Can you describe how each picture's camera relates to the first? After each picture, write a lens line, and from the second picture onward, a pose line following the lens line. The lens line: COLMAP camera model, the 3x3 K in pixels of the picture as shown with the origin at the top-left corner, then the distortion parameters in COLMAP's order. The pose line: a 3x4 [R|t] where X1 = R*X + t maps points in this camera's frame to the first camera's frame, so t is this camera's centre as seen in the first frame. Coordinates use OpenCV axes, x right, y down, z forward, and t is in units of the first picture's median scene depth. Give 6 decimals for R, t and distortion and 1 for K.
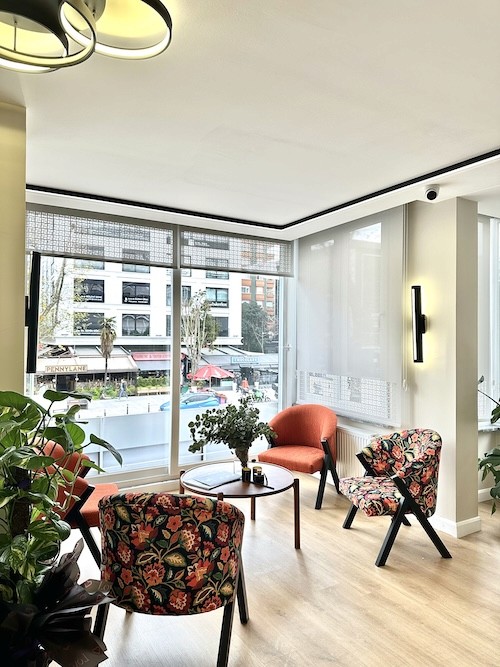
lens RADIAL K [[489.8, 0, 250.0], [0, 489.8, 333.5], [0, 0, 1]] dist [-0.084629, -0.001429]
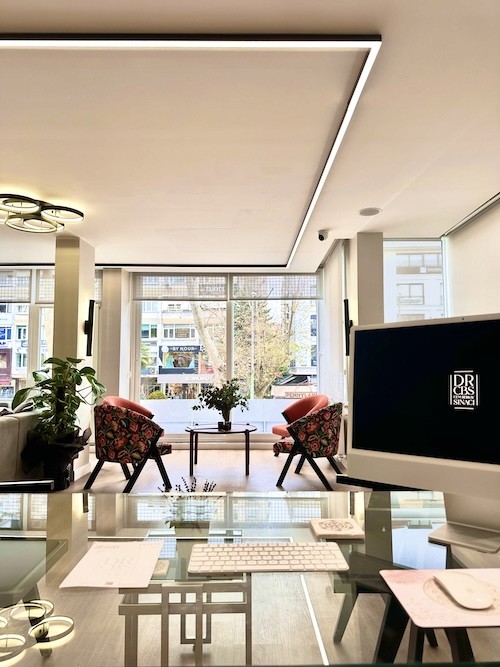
lens RADIAL K [[489.8, 0, 250.0], [0, 489.8, 333.5], [0, 0, 1]] dist [-0.084629, -0.001429]
pose [[0.866018, -0.051916, -0.497311, 0.971156], [0.019098, 0.997304, -0.070855, 0.111054], [0.499648, 0.051864, 0.864674, -0.400205]]
